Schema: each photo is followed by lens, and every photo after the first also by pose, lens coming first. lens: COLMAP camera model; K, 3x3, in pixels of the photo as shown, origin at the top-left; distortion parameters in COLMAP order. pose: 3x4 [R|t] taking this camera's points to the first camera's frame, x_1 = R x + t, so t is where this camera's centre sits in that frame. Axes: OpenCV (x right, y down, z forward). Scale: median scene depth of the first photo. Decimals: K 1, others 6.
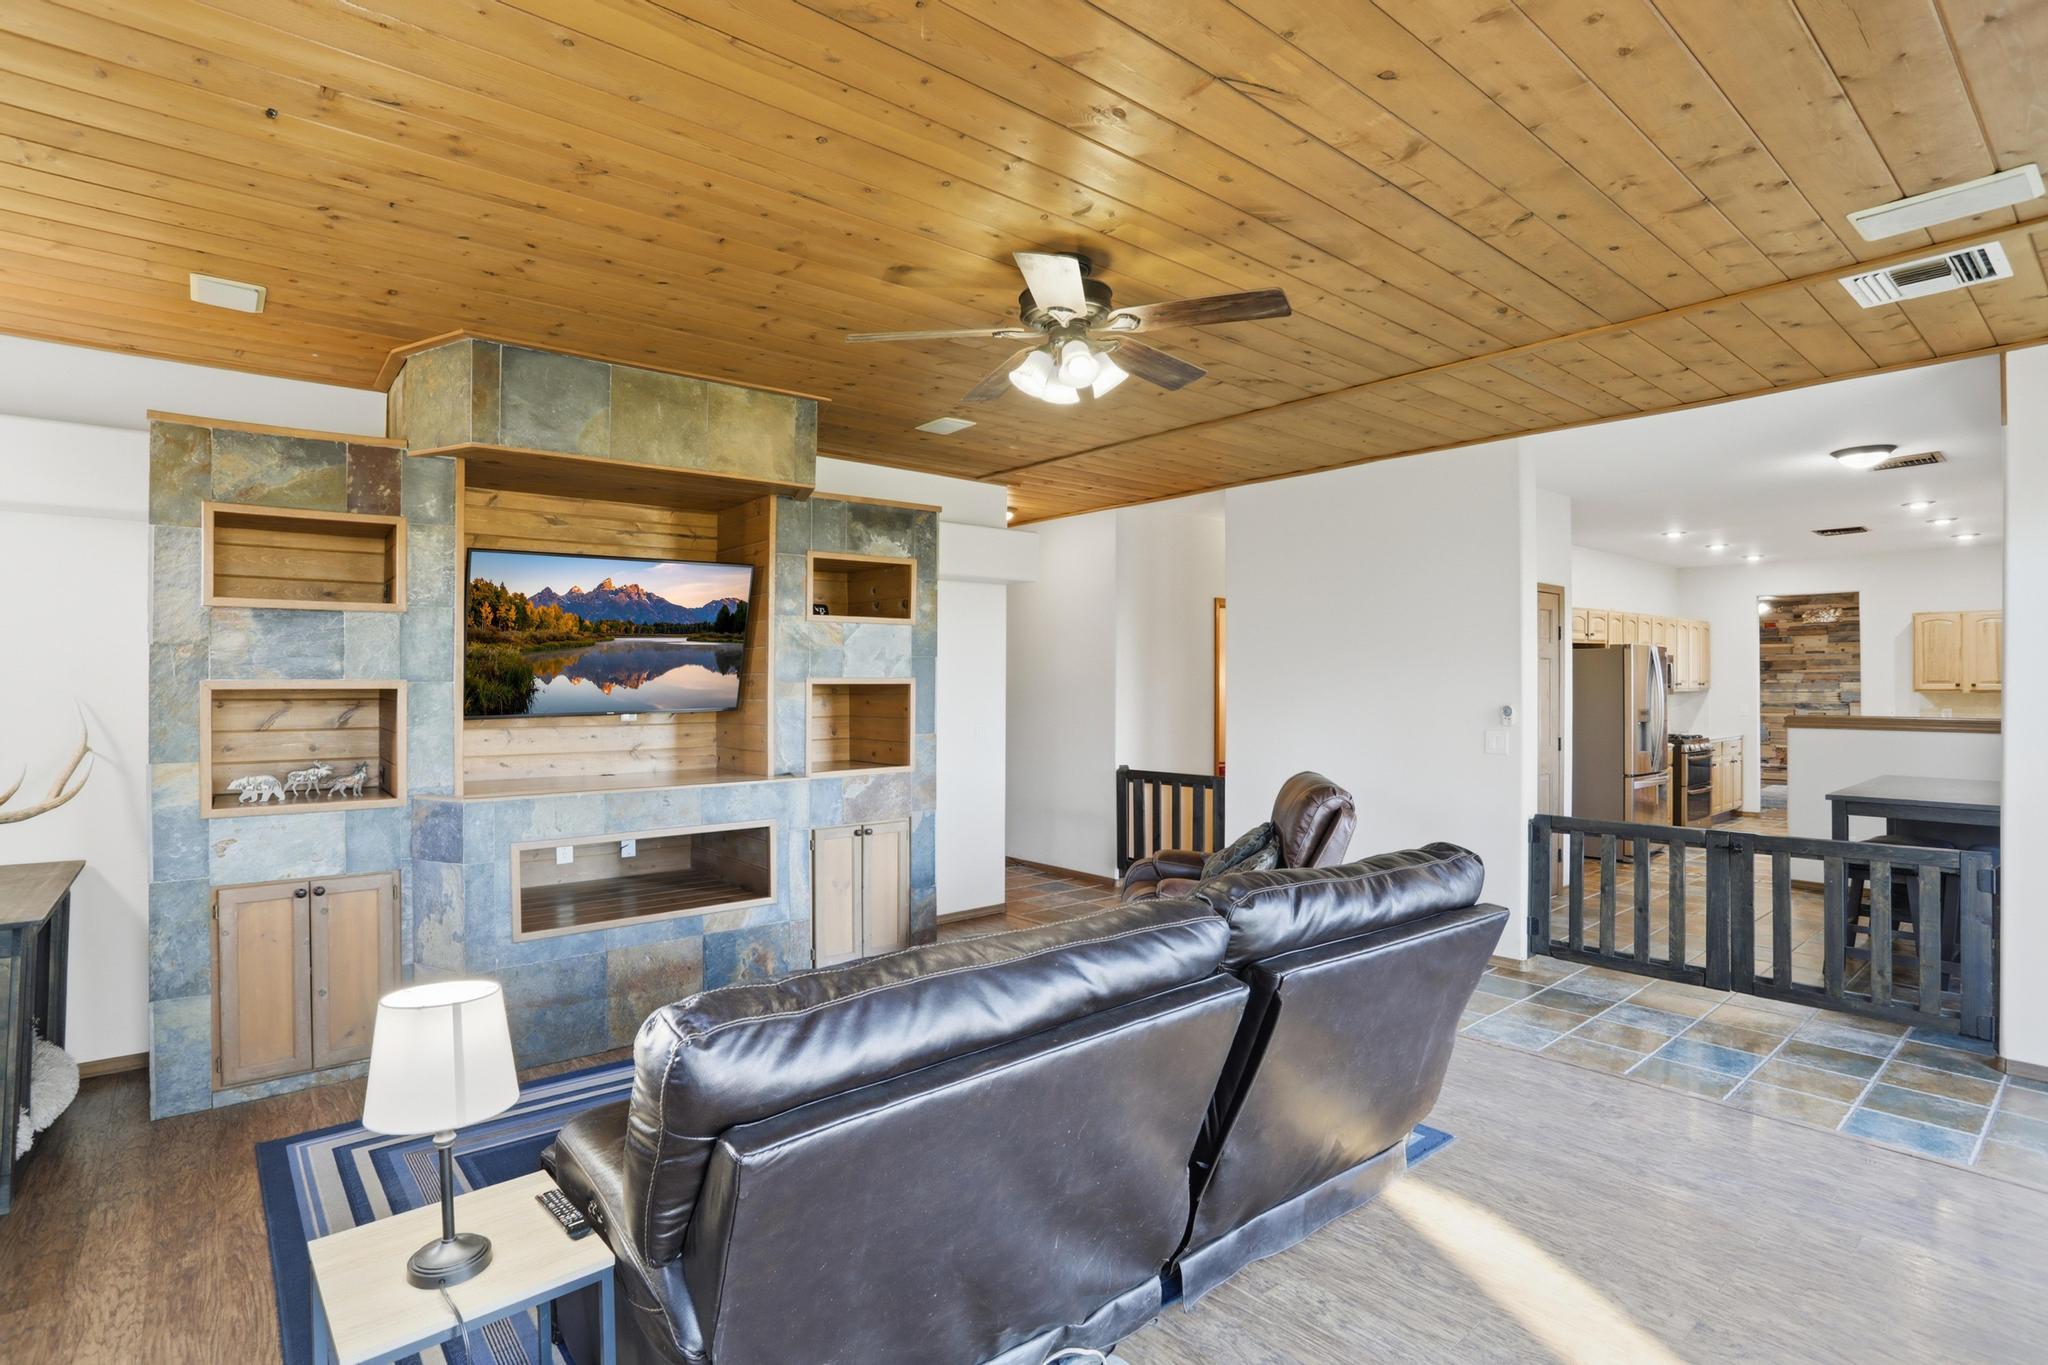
lens RADIAL K [[1016.6, 0, 1018.9], [0, 1016.6, 673.3], [0, 0, 1]] dist [-0.075589, 0.035332]
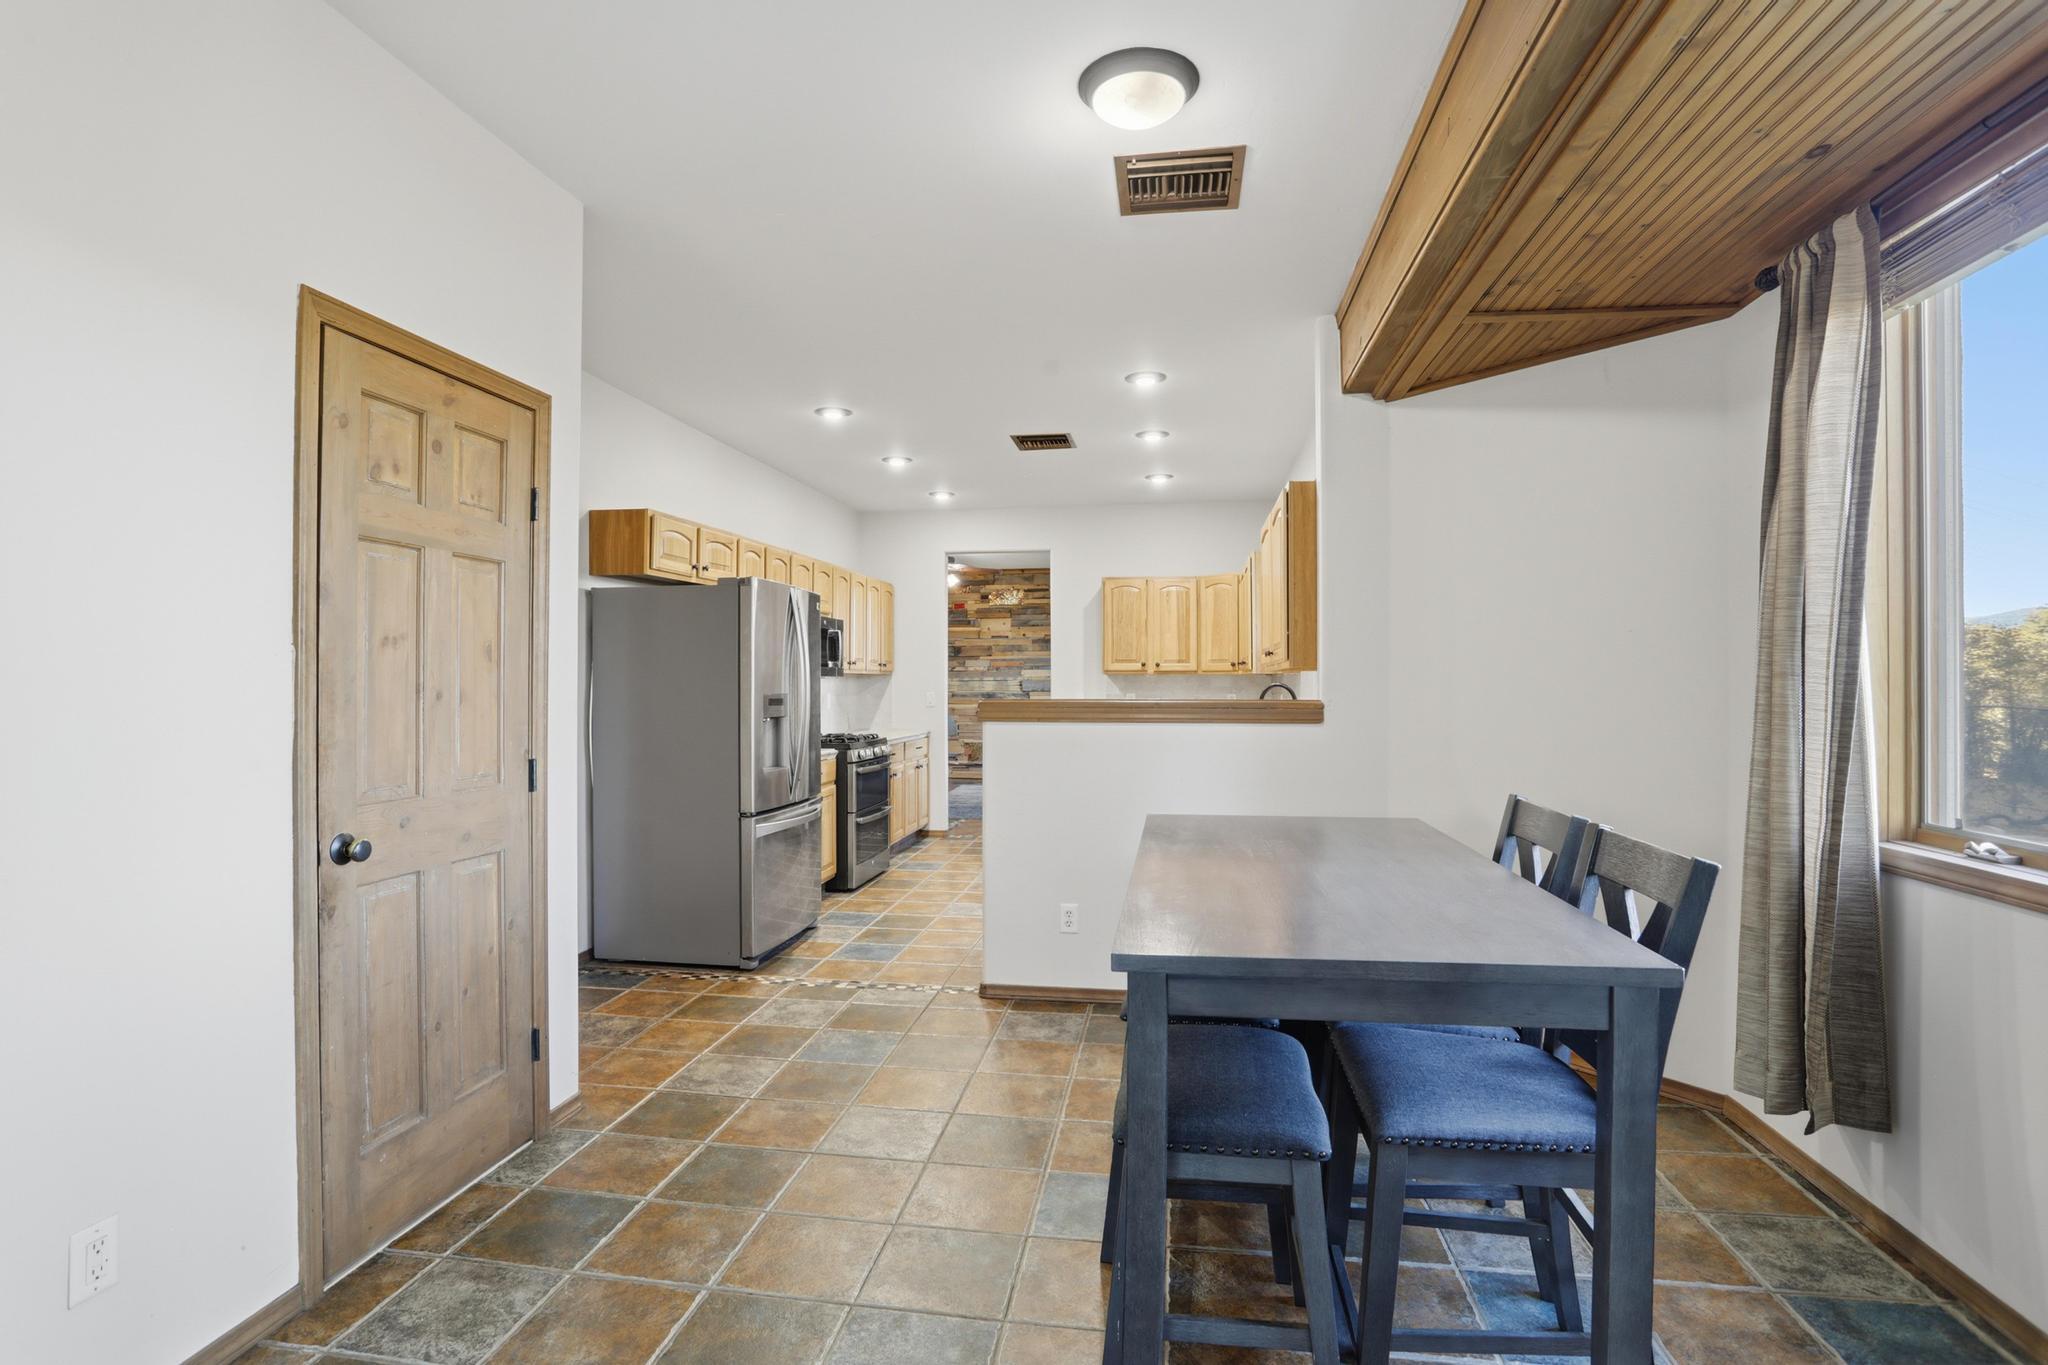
lens RADIAL K [[1016.6, 0, 1018.9], [0, 1016.6, 673.3], [0, 0, 1]] dist [-0.075589, 0.035332]
pose [[0.757691, 0.004876, 0.652595, 0.270165], [-0.004525, 0.999987, -0.002218, 0.018536], [-0.652597, -0.001273, 0.757704, 0.353750]]
